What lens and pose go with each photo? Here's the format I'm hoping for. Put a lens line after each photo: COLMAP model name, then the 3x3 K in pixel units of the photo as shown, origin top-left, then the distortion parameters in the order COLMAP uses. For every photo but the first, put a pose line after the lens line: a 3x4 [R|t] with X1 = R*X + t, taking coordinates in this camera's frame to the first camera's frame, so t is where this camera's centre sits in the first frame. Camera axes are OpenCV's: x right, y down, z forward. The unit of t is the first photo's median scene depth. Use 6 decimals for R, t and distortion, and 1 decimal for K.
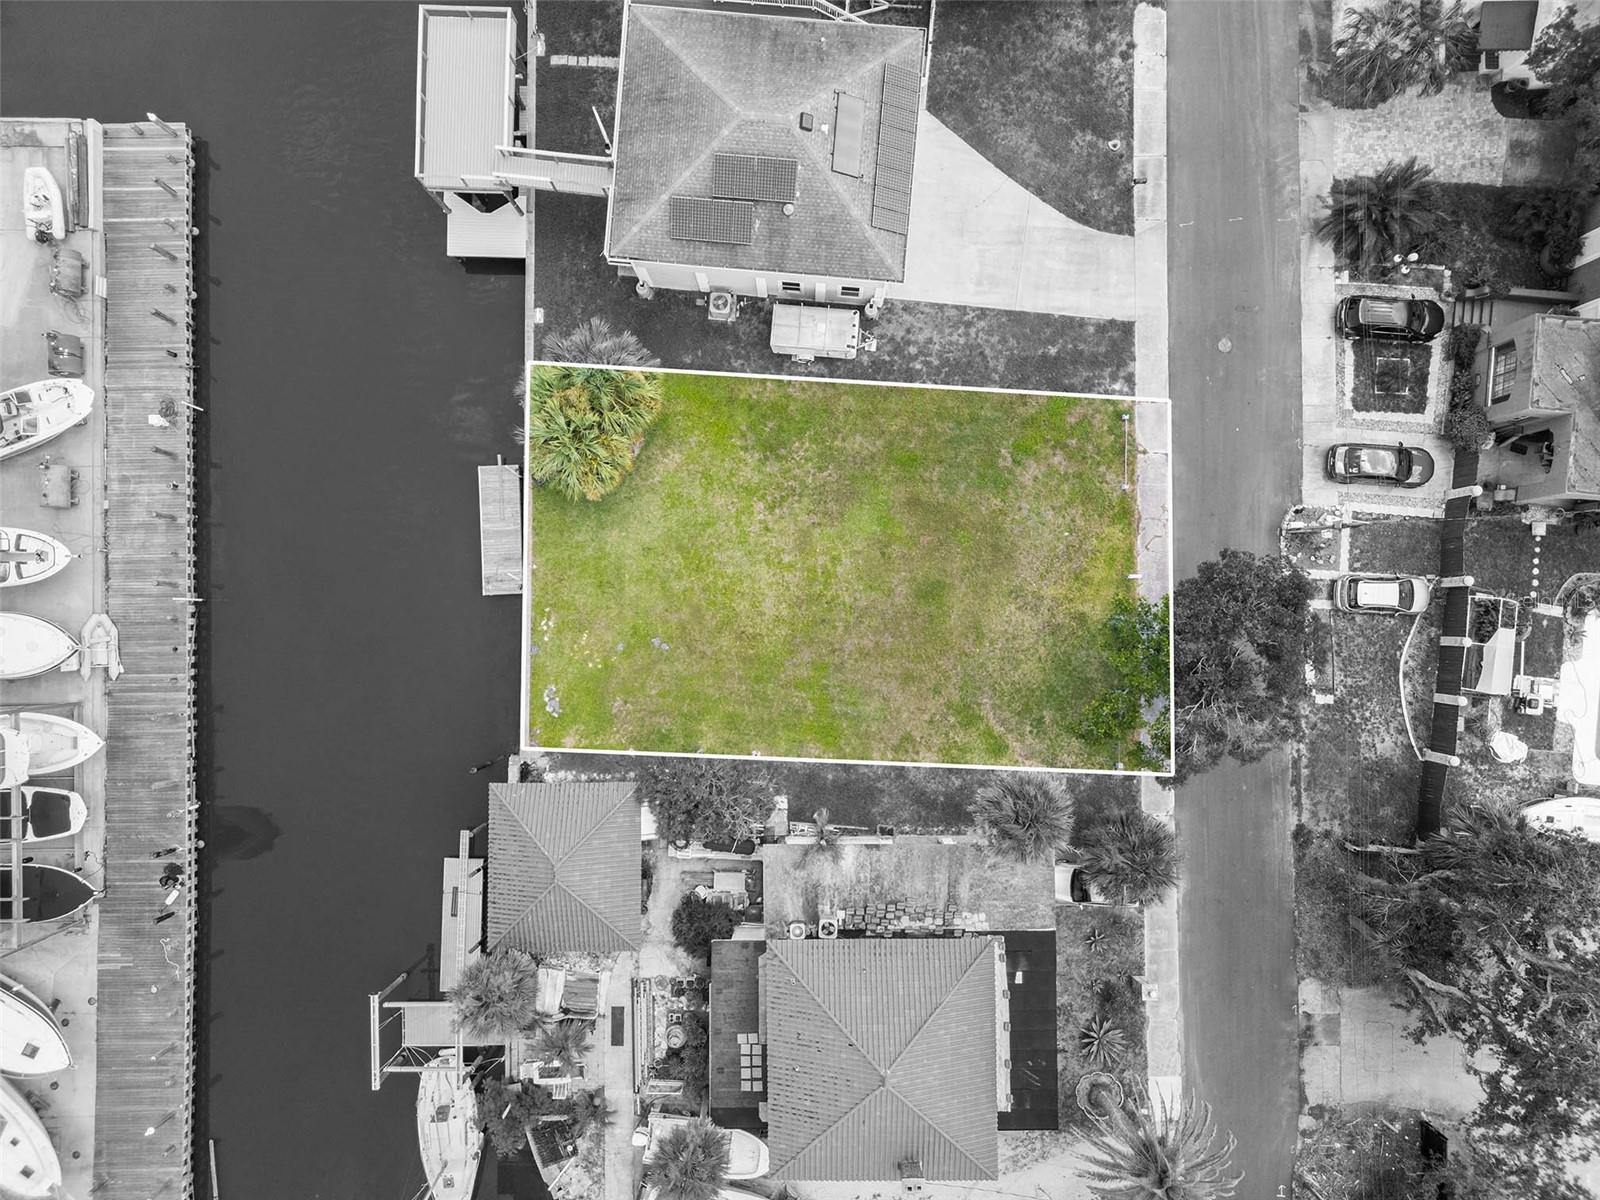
lens RADIAL K [[1097.7, 0, 797.0], [0, 1097.7, 594.6], [0, 0, 1]] dist [0.078111, -0.090687]
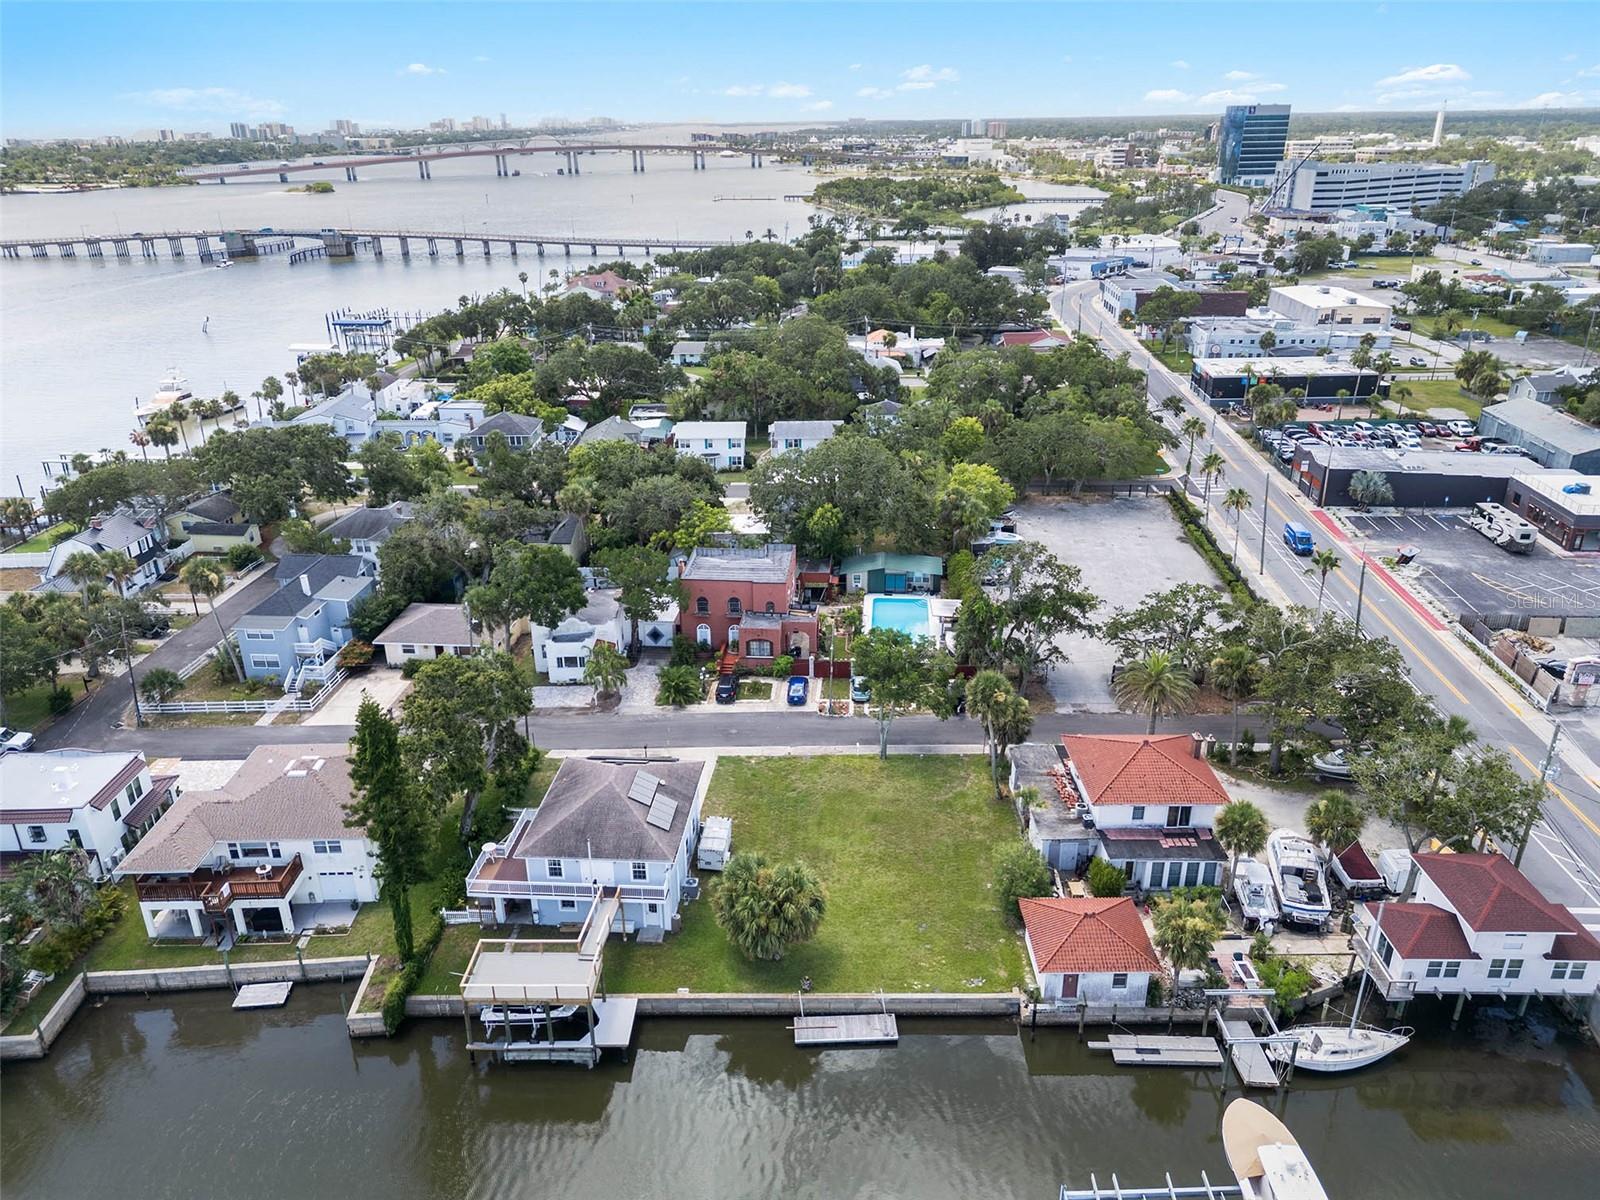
lens RADIAL K [[1097.7, 0, 797.0], [0, 1097.7, 594.6], [0, 0, 1]] dist [0.078111, -0.090687]
pose [[-0.002107, -0.382919, 0.923780, -1.276784], [0.999882, 0.013232, 0.007765, -0.134730], [-0.015197, 0.923687, 0.382846, 0.057817]]
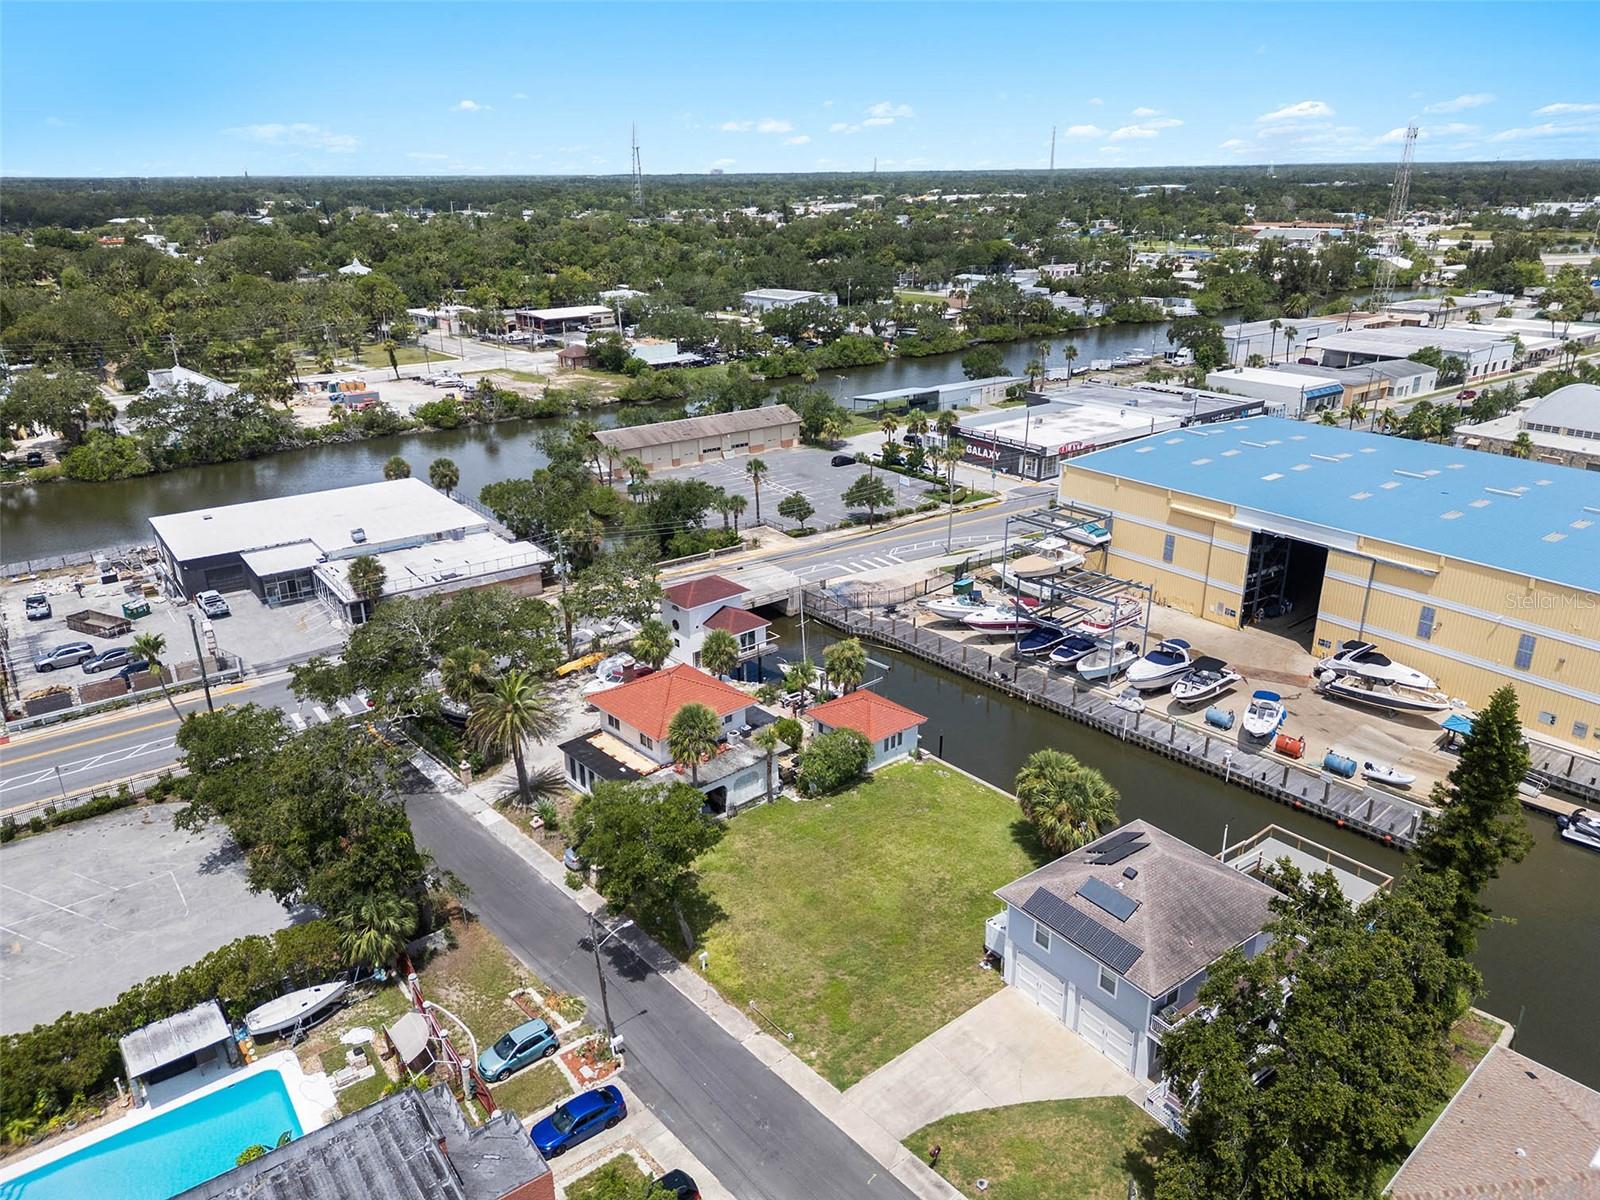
lens RADIAL K [[1097.7, 0, 797.0], [0, 1097.7, 594.6], [0, 0, 1]] dist [0.078111, -0.090687]
pose [[-0.755340, 0.245215, -0.607726, 0.874672], [-0.654531, -0.236438, 0.718113, -0.878094], [0.032402, 0.940195, 0.339092, 0.185355]]
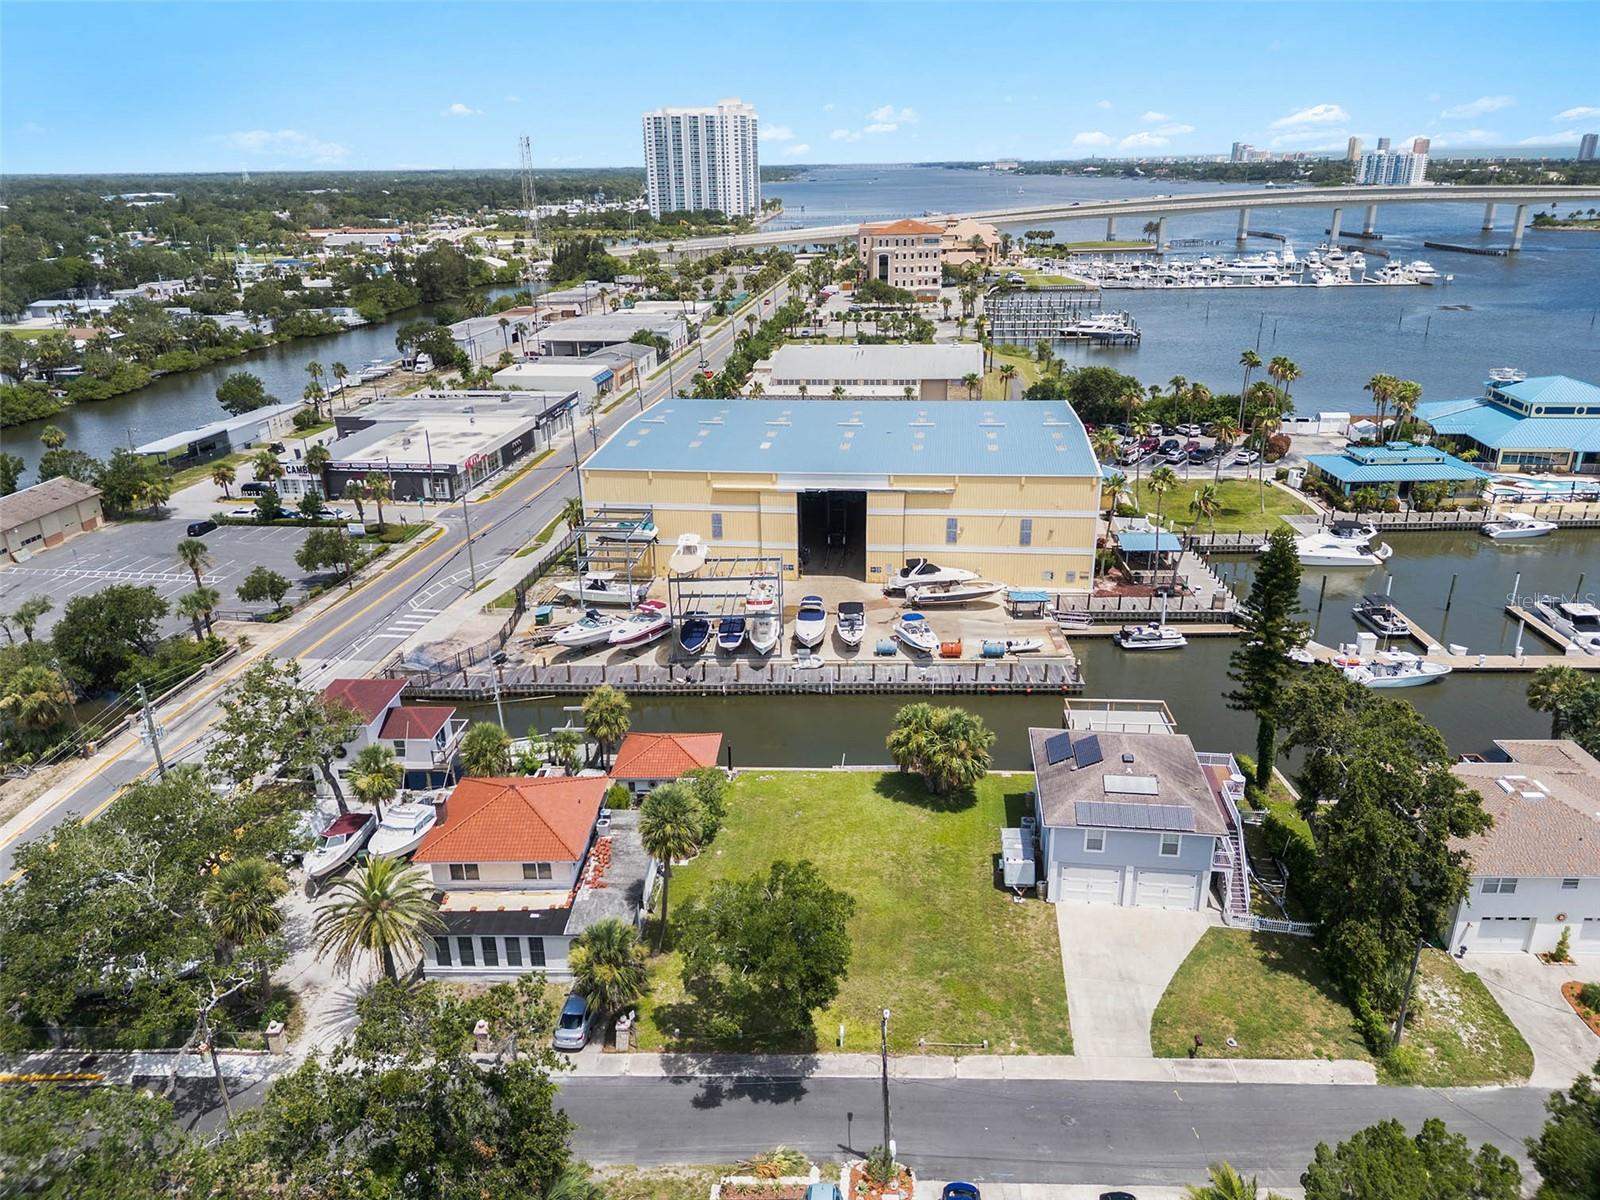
lens RADIAL K [[1097.7, 0, 797.0], [0, 1097.7, 594.6], [0, 0, 1]] dist [0.078111, -0.090687]
pose [[-0.045528, 0.365610, -0.929654, 1.184314], [-0.998029, 0.023594, 0.058155, -0.046569], [0.043196, 0.930469, 0.363815, 0.161127]]
